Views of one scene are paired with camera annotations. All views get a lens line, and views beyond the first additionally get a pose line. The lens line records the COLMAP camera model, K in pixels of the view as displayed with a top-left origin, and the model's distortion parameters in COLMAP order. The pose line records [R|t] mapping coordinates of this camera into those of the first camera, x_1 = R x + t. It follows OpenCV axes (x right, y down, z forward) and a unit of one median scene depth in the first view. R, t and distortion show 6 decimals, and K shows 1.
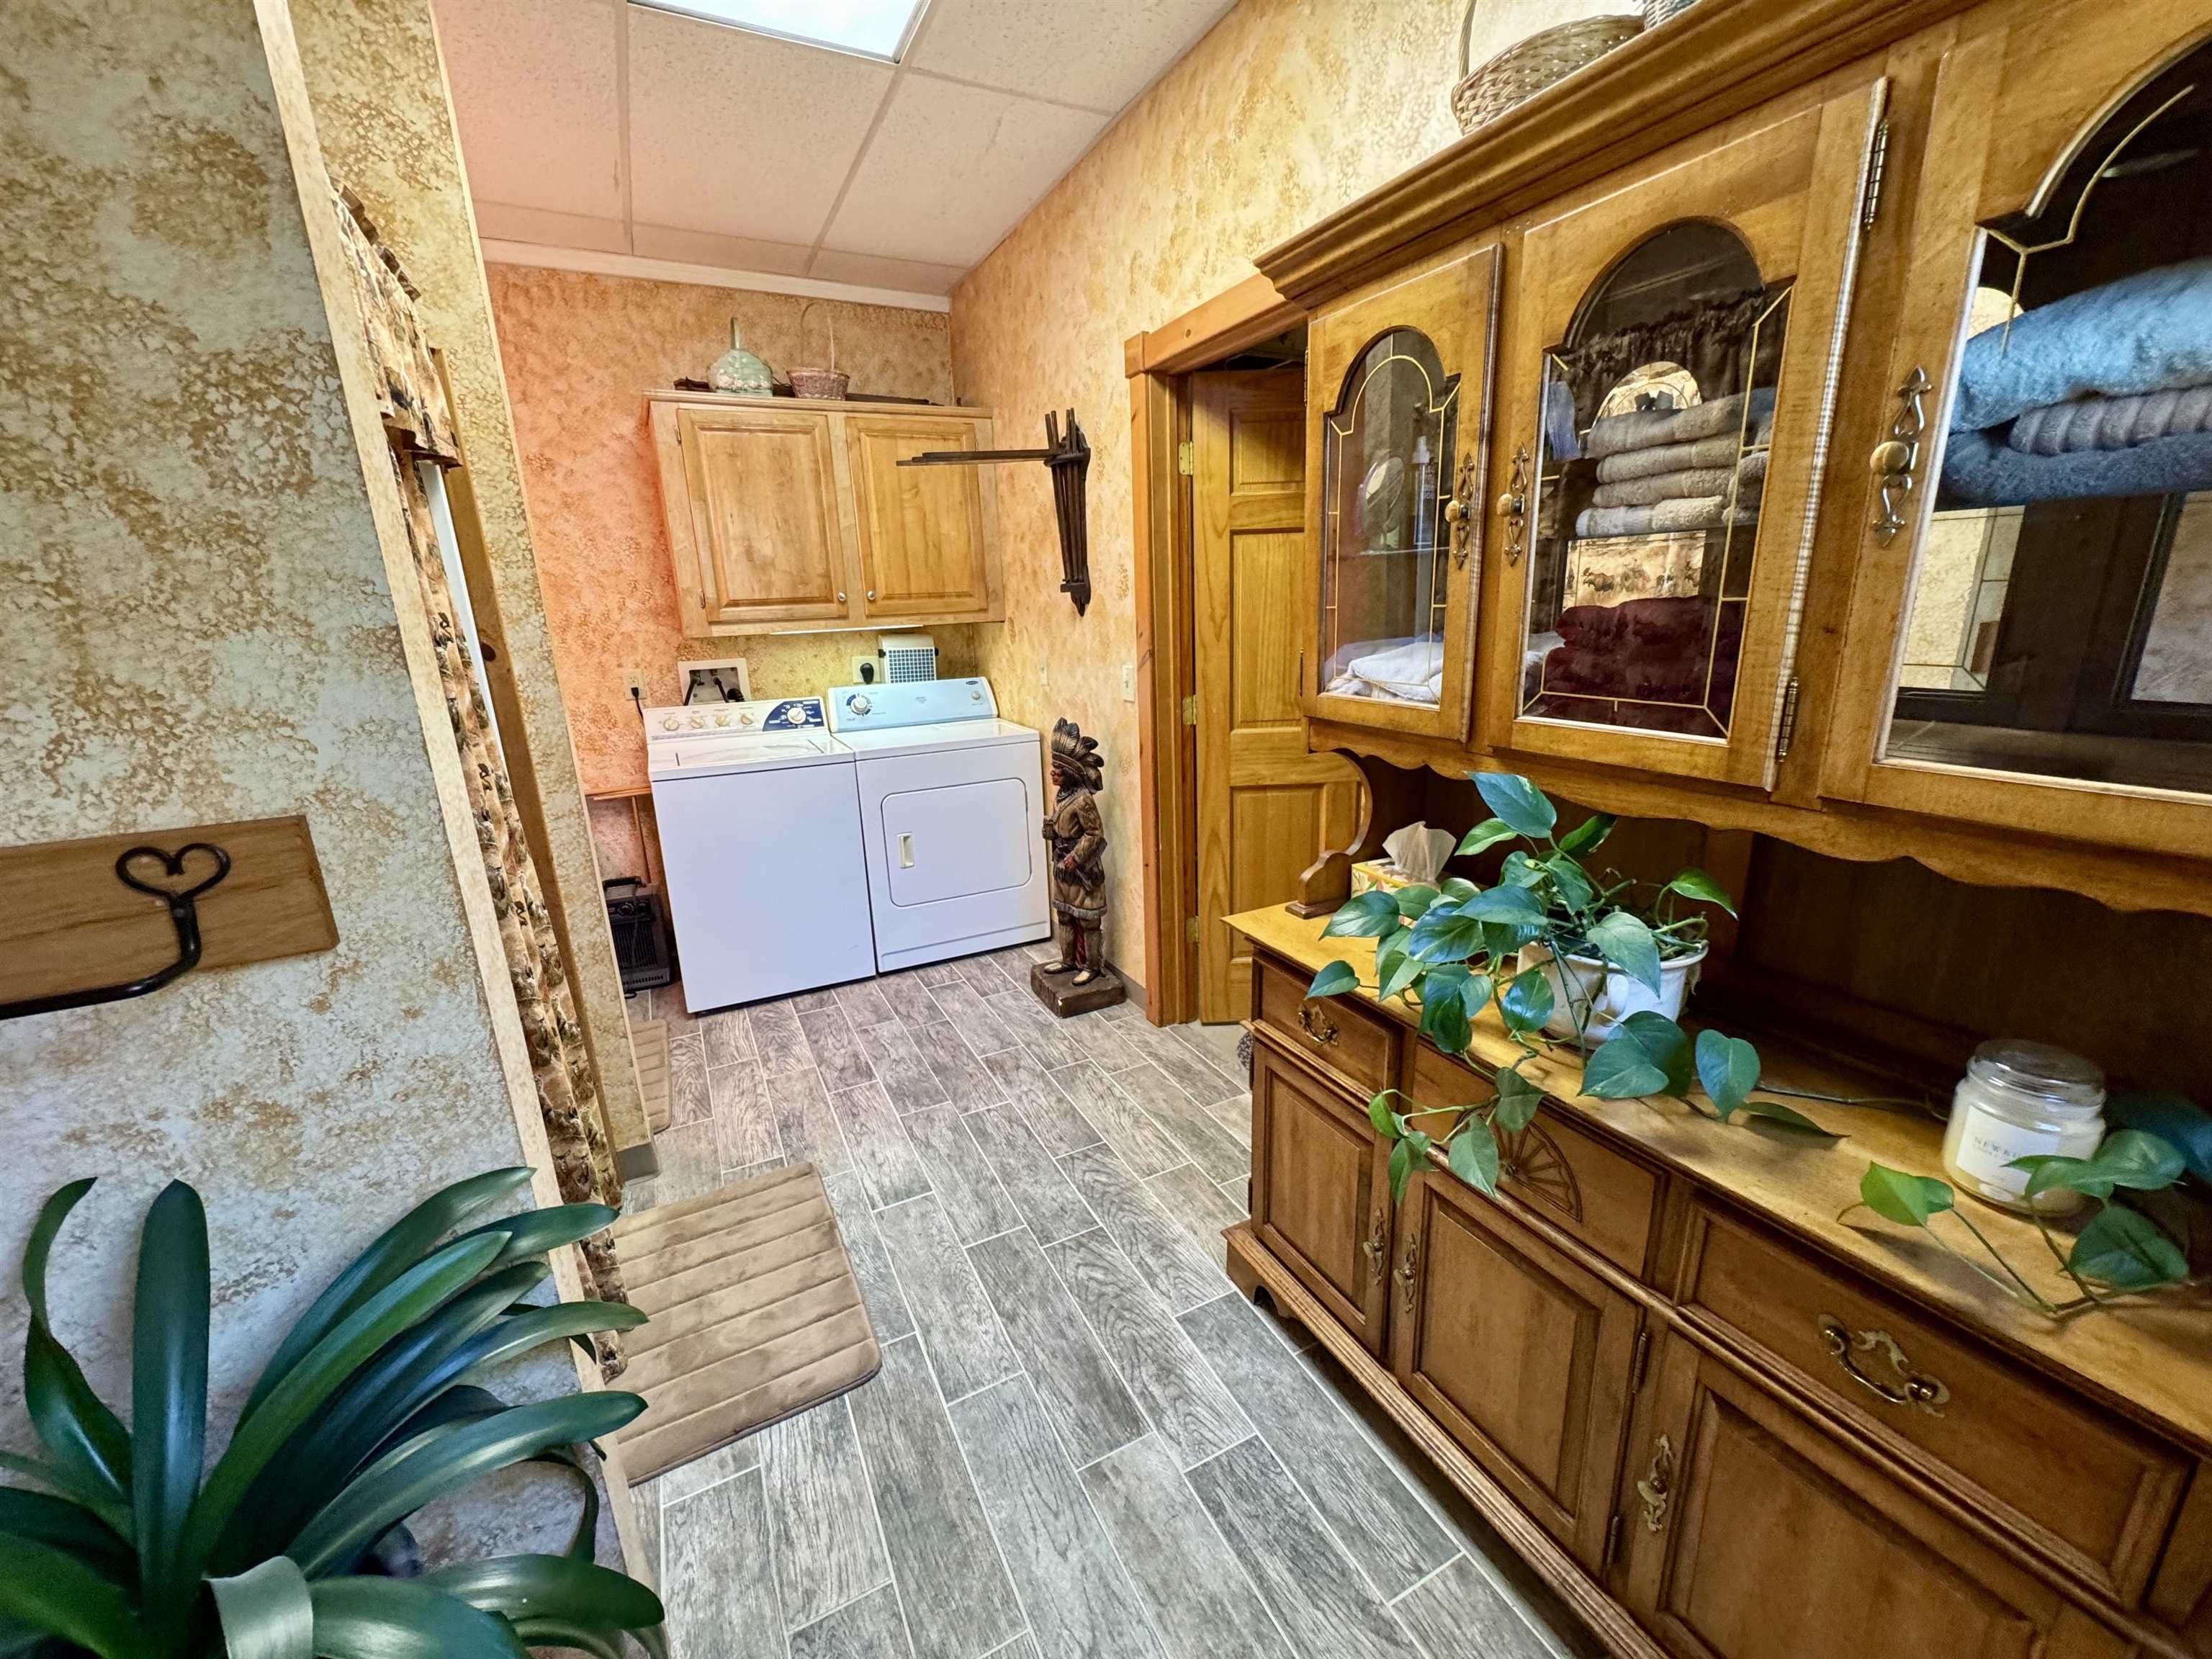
lens RADIAL K [[881.9, 0, 1111.7], [0, 881.9, 829.5], [0, 0, 1]] dist [-0.002738, 0.000257]
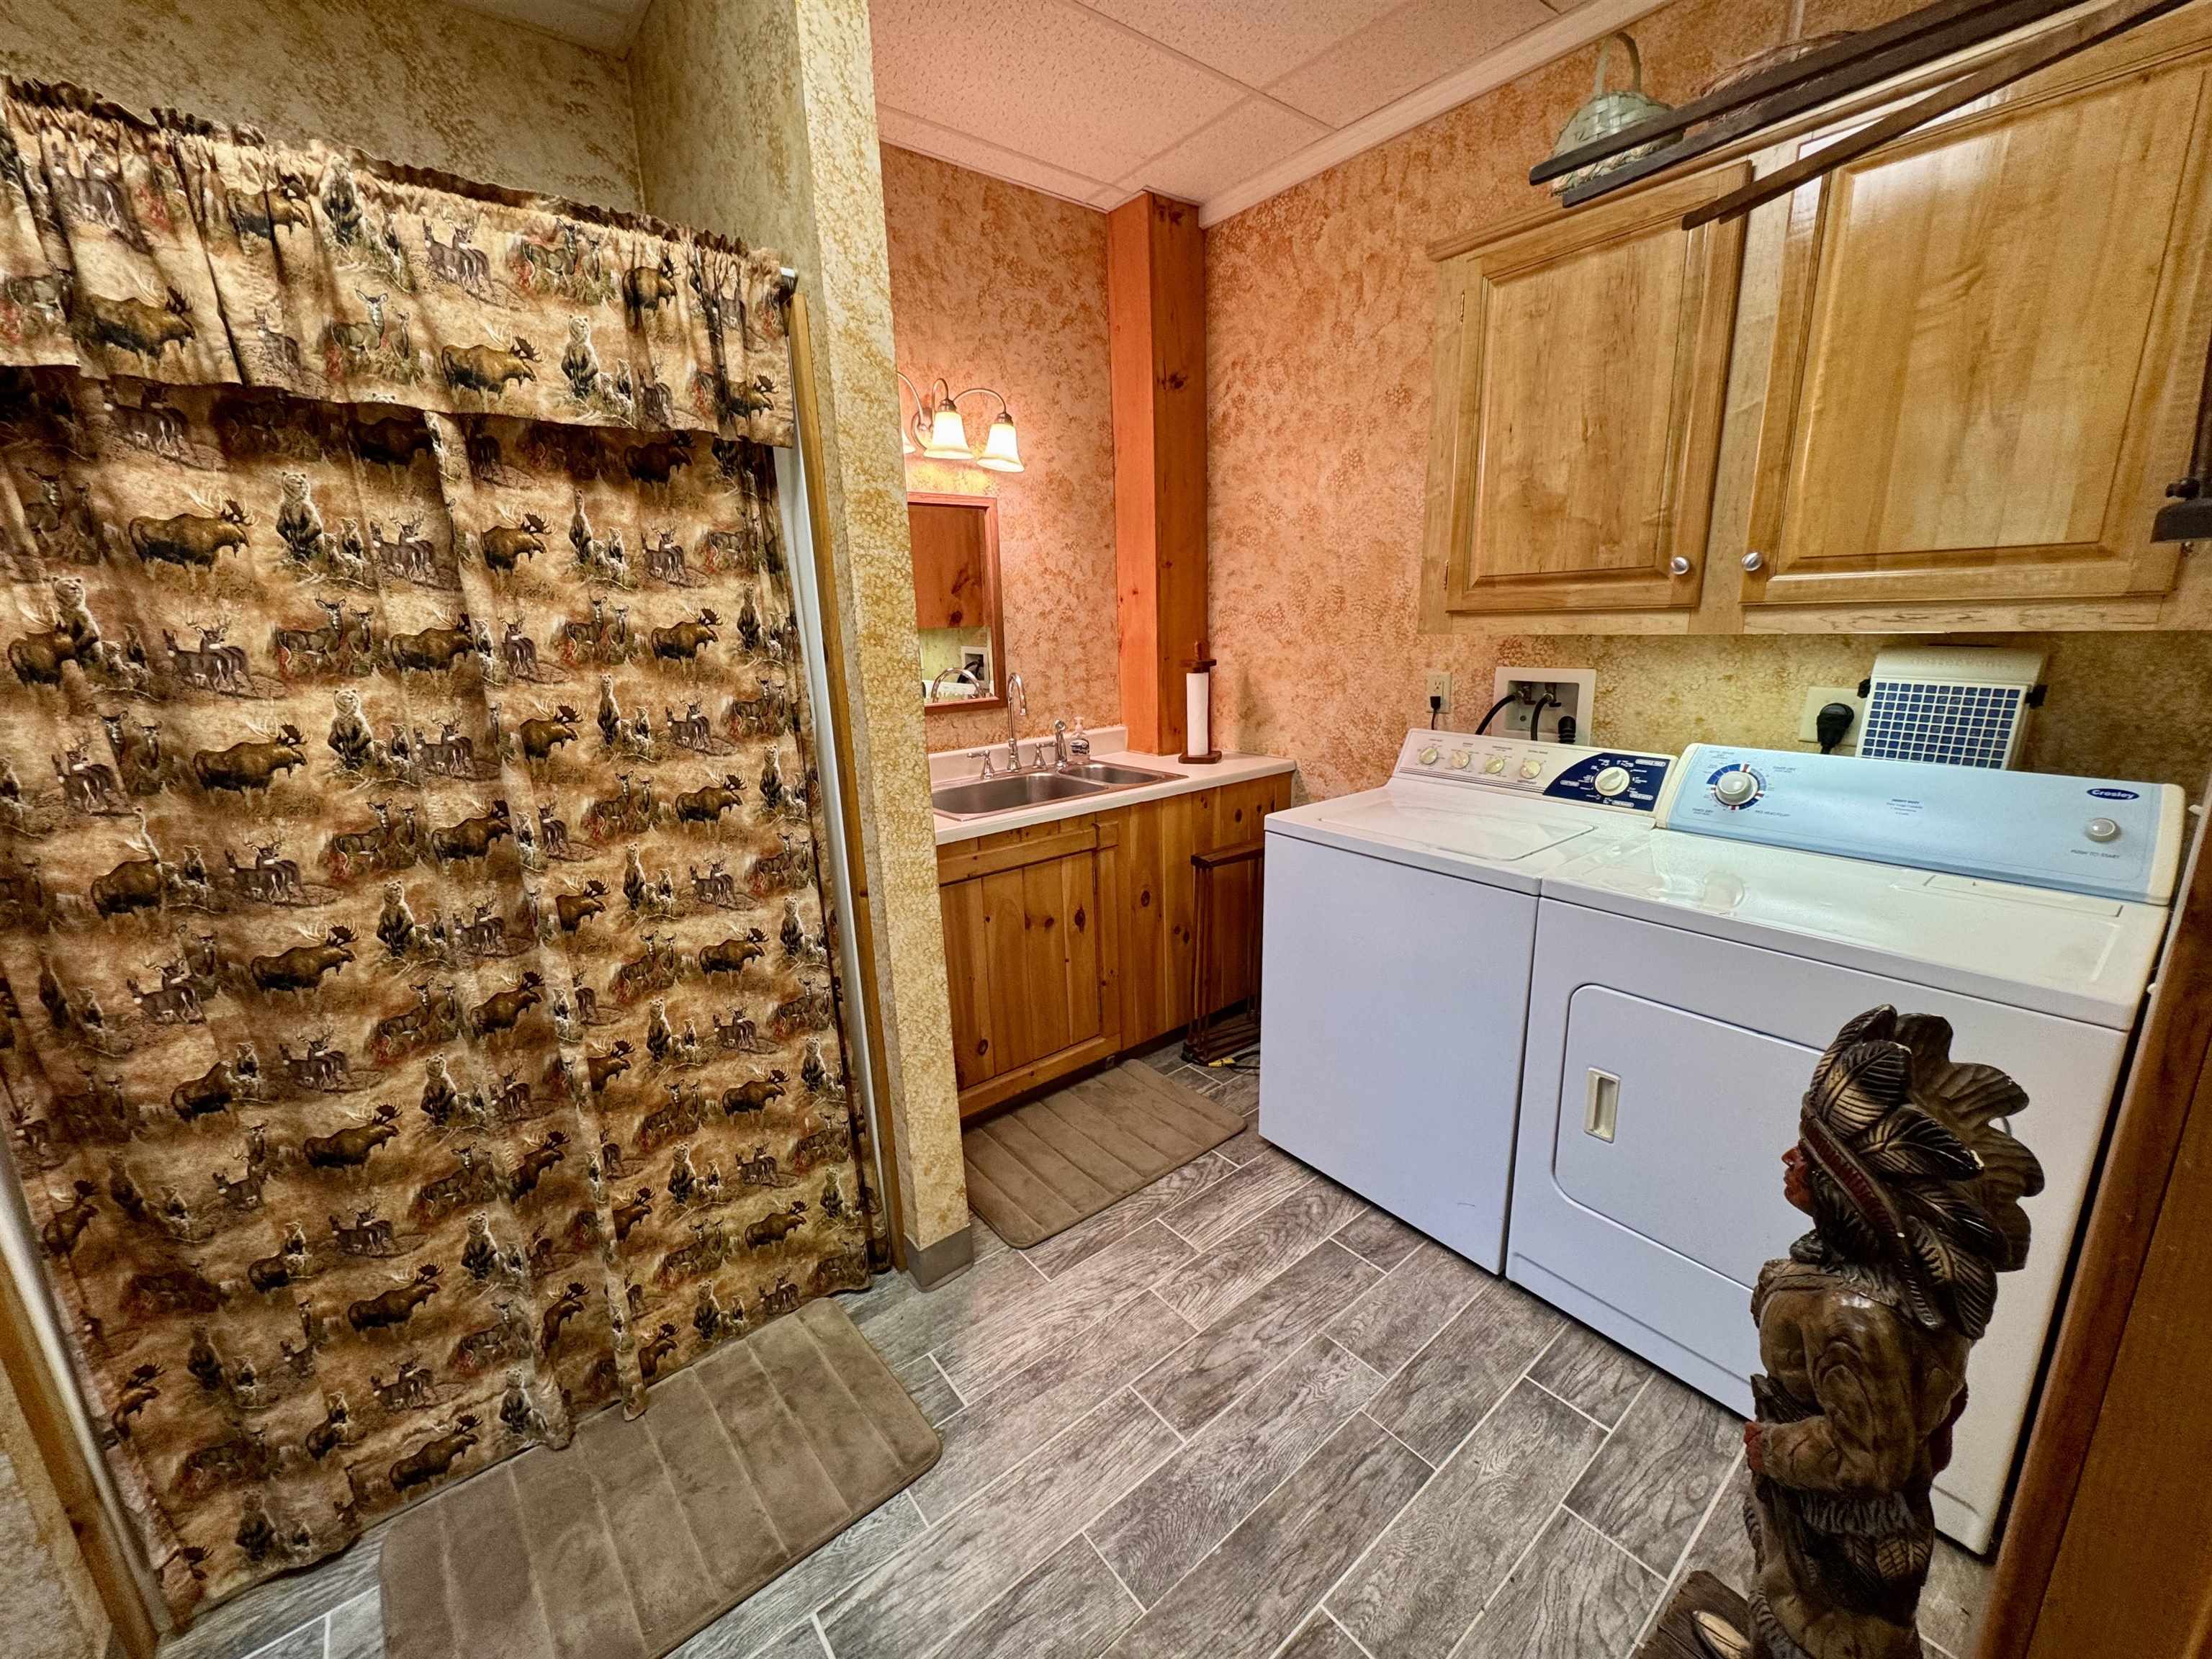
lens RADIAL K [[881.9, 0, 1111.7], [0, 881.9, 829.5], [0, 0, 1]] dist [-0.002738, 0.000257]
pose [[0.196522, 0.266861, -0.943485, 0.122065], [-0.226861, 0.948515, 0.221029, -0.161026], [0.953894, 0.170602, 0.246945, 0.599979]]
